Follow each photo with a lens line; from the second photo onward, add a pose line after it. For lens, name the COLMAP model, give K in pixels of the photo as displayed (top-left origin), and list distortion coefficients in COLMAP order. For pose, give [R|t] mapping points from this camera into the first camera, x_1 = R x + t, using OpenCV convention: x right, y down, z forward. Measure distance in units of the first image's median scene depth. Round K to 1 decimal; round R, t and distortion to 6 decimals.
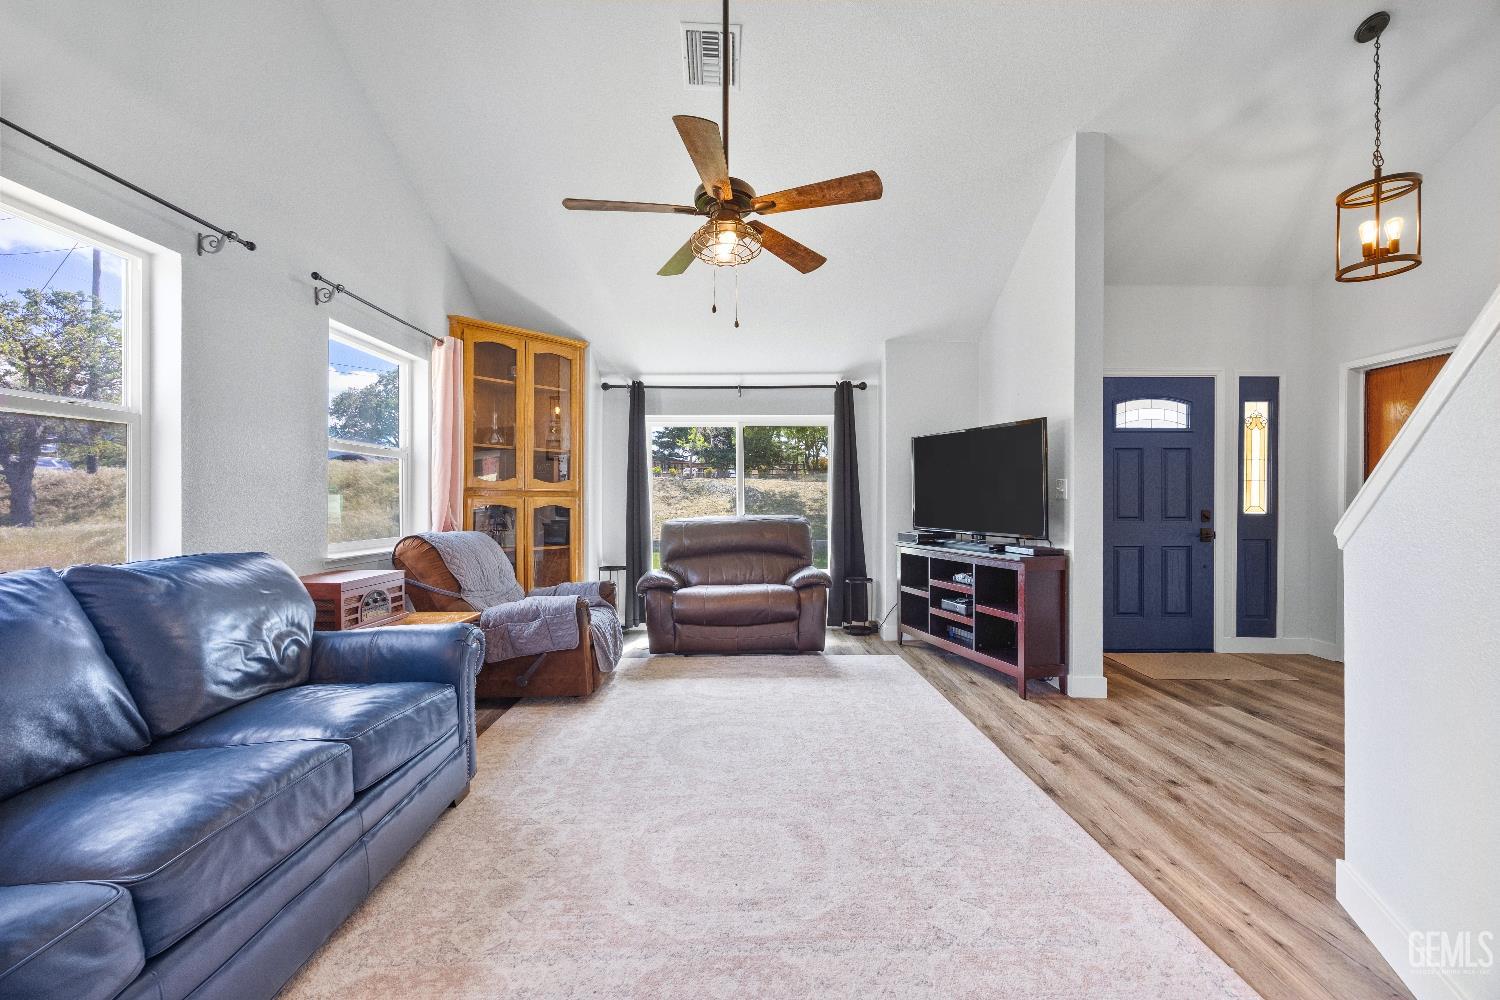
lens RADIAL K [[582.8, 0, 755.2], [0, 582.8, 501.4], [0, 0, 1]] dist [0.001845, -0.000061]
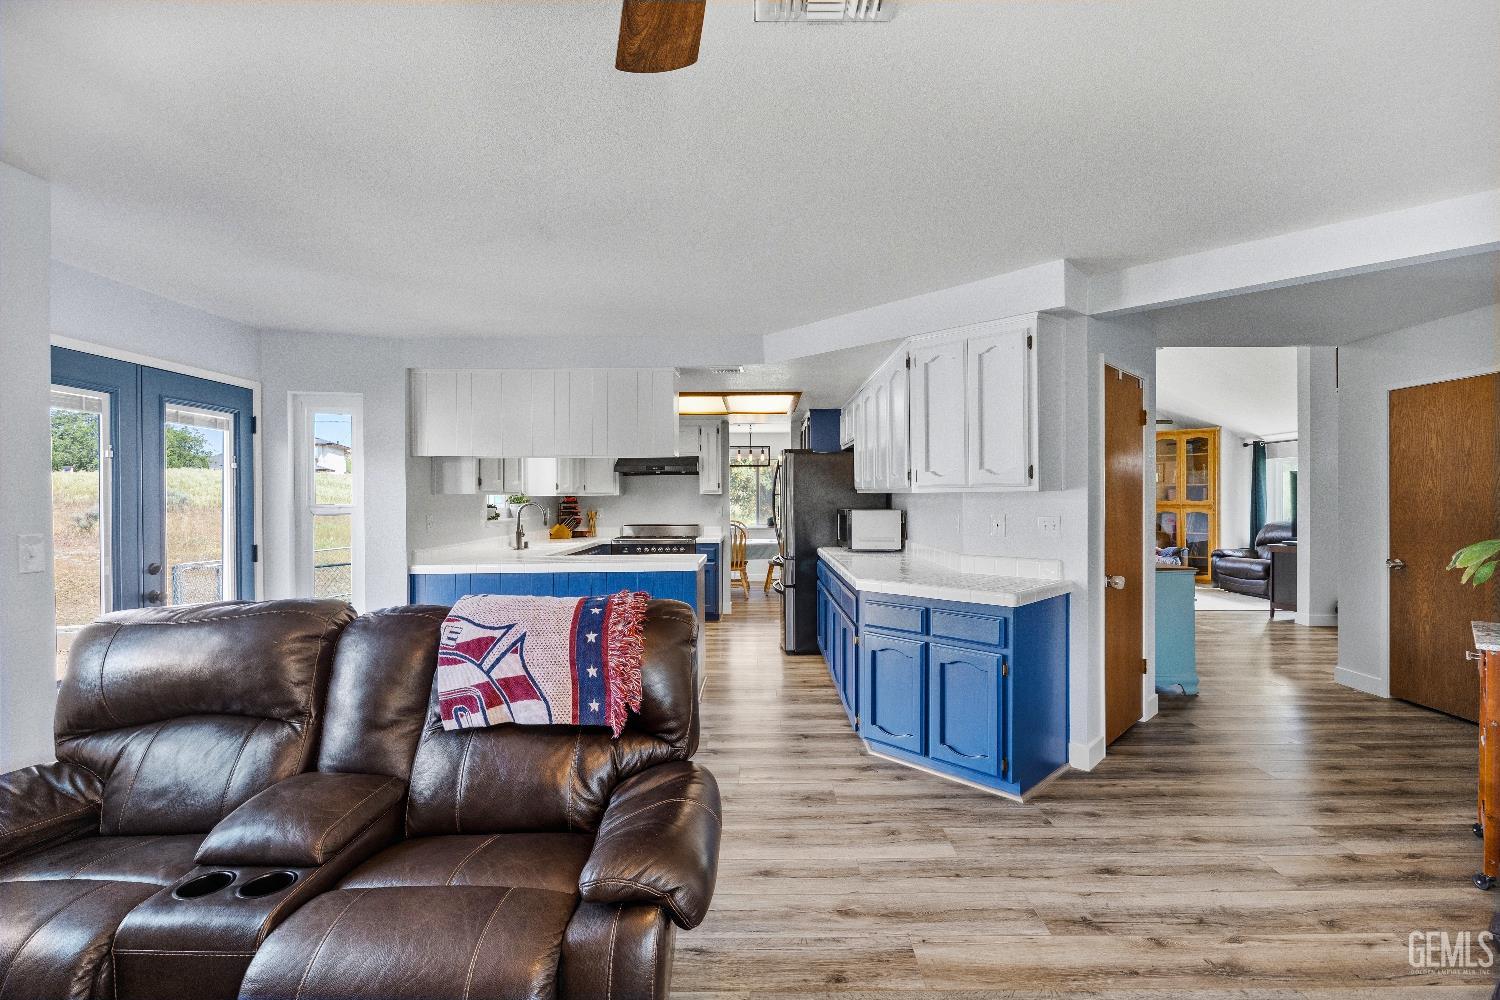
lens RADIAL K [[582.8, 0, 754.7], [0, 582.8, 504.2], [0, 0, 1]] dist [0.001845, -0.000061]
pose [[-0.044122, 0.001282, -0.999025, 1.741622], [0.005530, 0.999984, 0.001039, -0.031811], [0.999011, -0.005479, -0.044128, -0.449736]]
